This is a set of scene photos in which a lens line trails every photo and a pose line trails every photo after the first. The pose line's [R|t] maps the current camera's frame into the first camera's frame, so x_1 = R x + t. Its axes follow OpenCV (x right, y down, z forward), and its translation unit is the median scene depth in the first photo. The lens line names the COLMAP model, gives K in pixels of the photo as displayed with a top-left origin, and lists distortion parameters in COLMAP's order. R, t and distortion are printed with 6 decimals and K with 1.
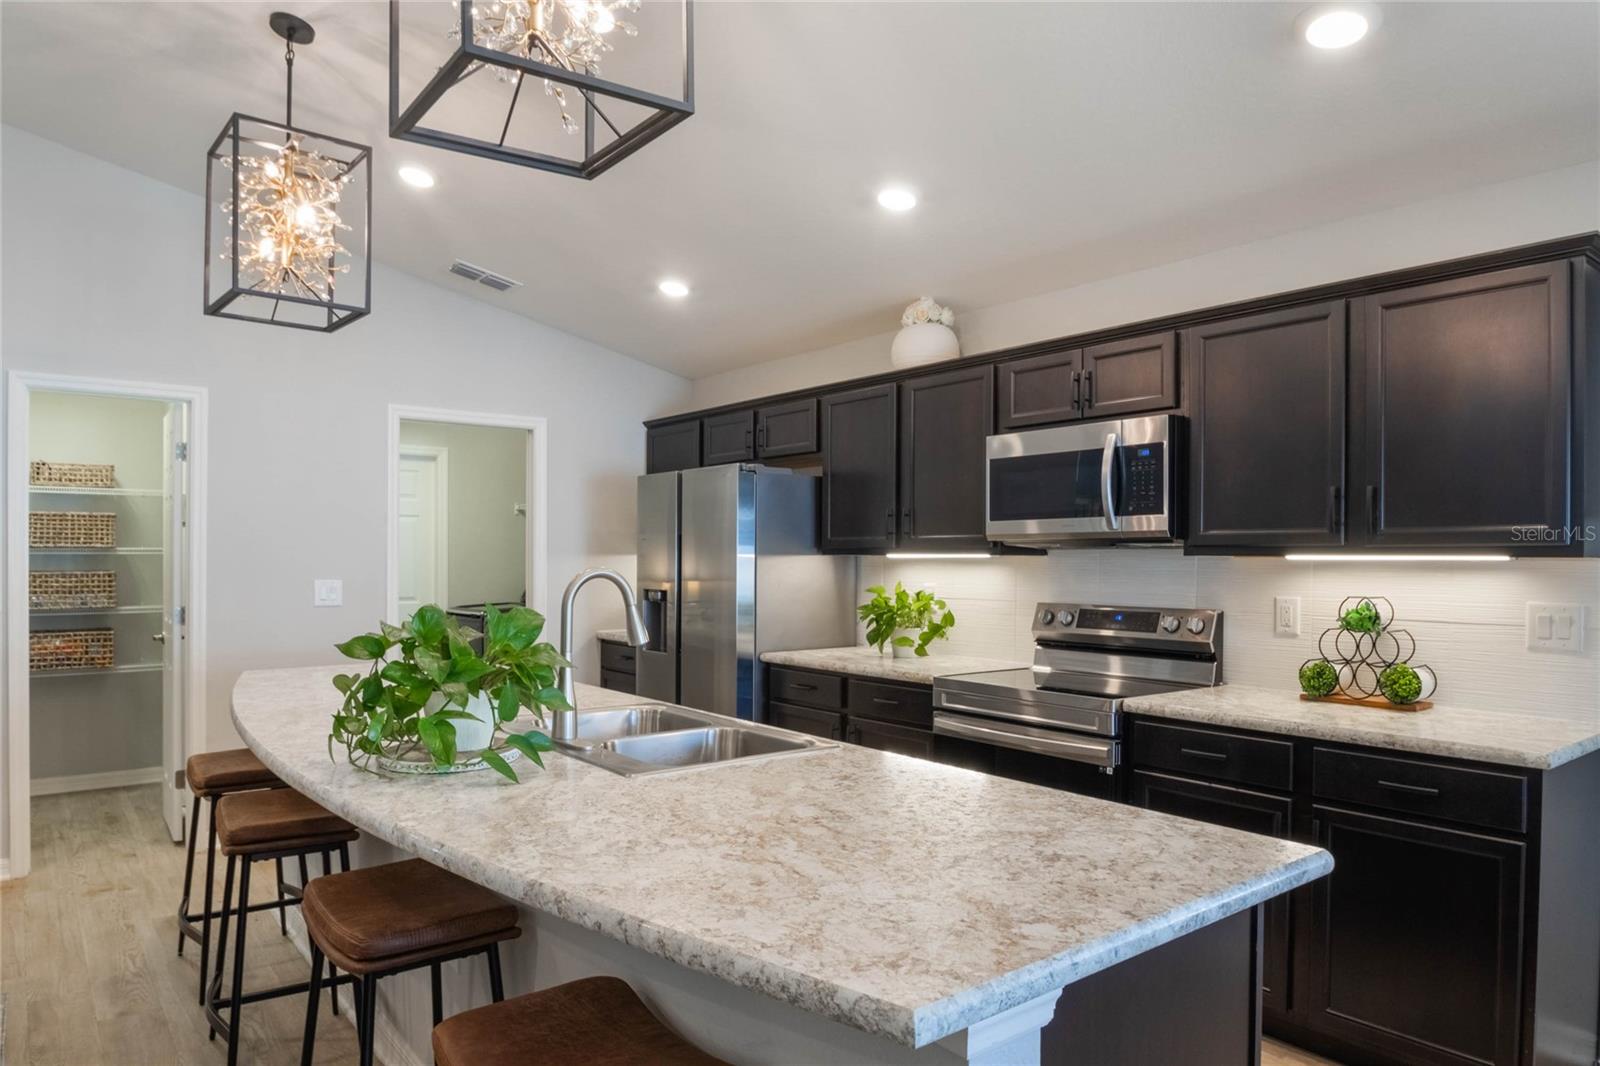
lens RADIAL K [[984.3, 0, 758.4], [0, 984.3, 519.4], [0, 0, 1]] dist [-0.024742, -0.001296]
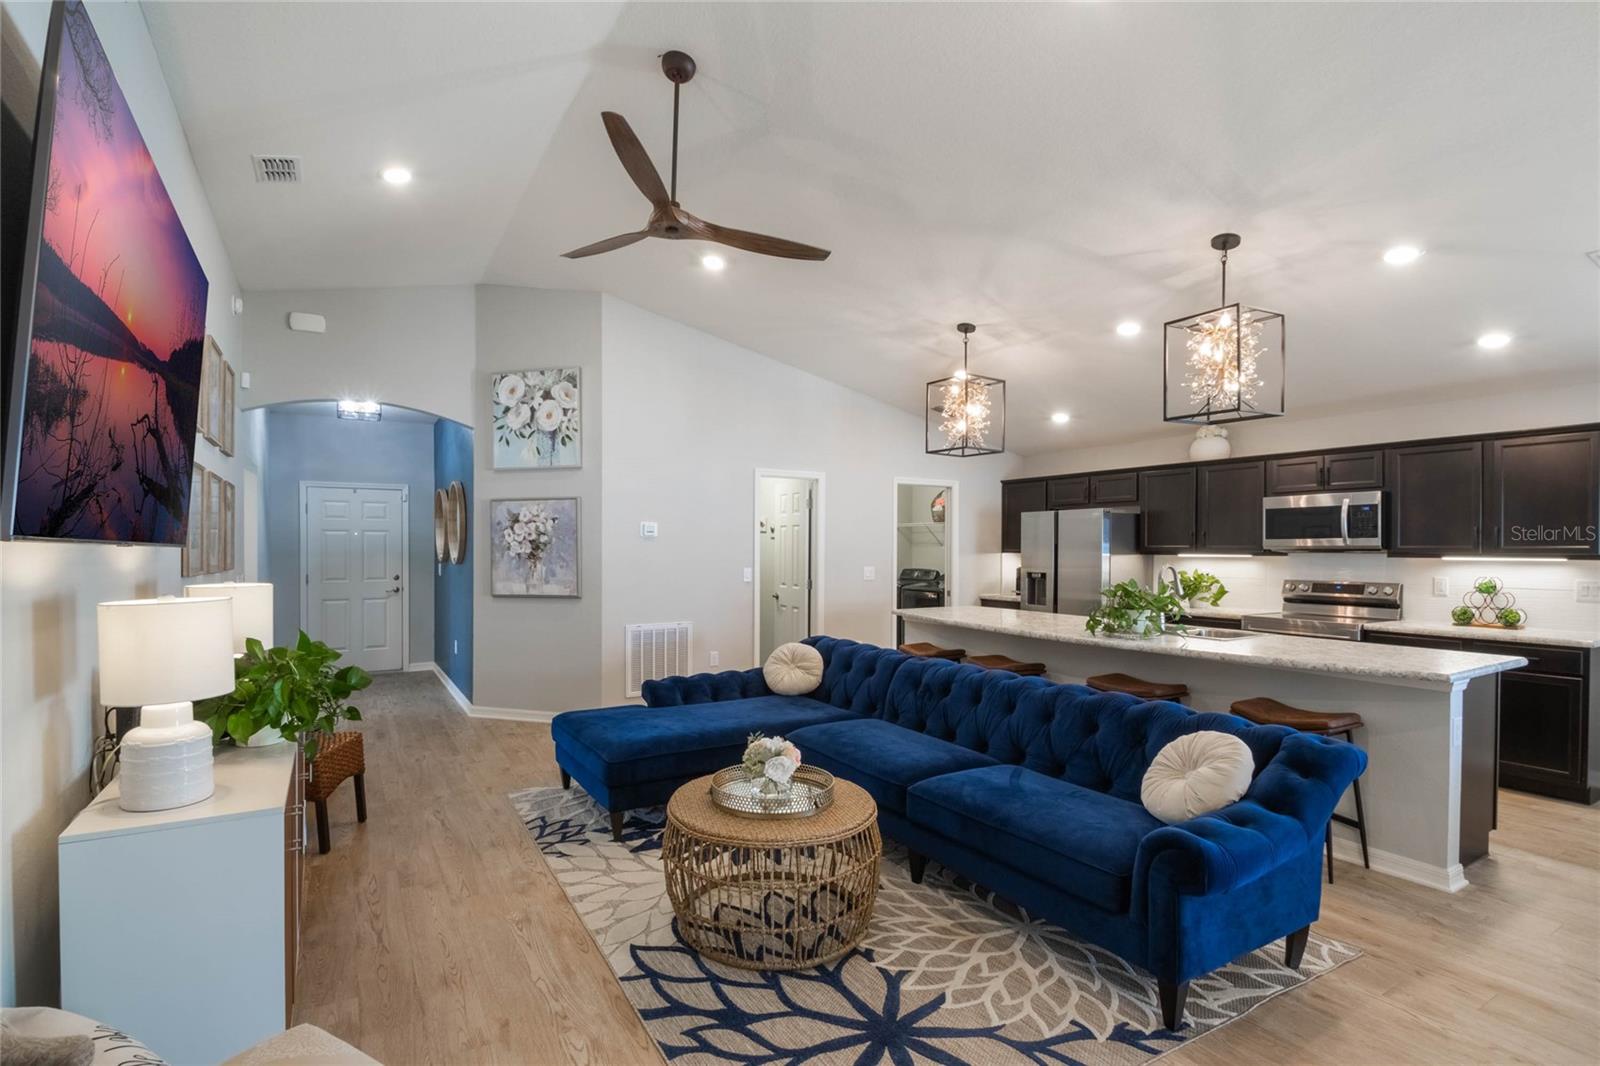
lens RADIAL K [[732.4, 0, 754.6], [0, 732.4, 518.7], [0, 0, 1]] dist [0.003176, -0.010947]
pose [[0.989706, -0.006034, -0.142986, -0.663954], [0.005373, 0.999973, -0.005010, -0.043679], [0.143012, 0.004190, 0.989712, -0.721290]]
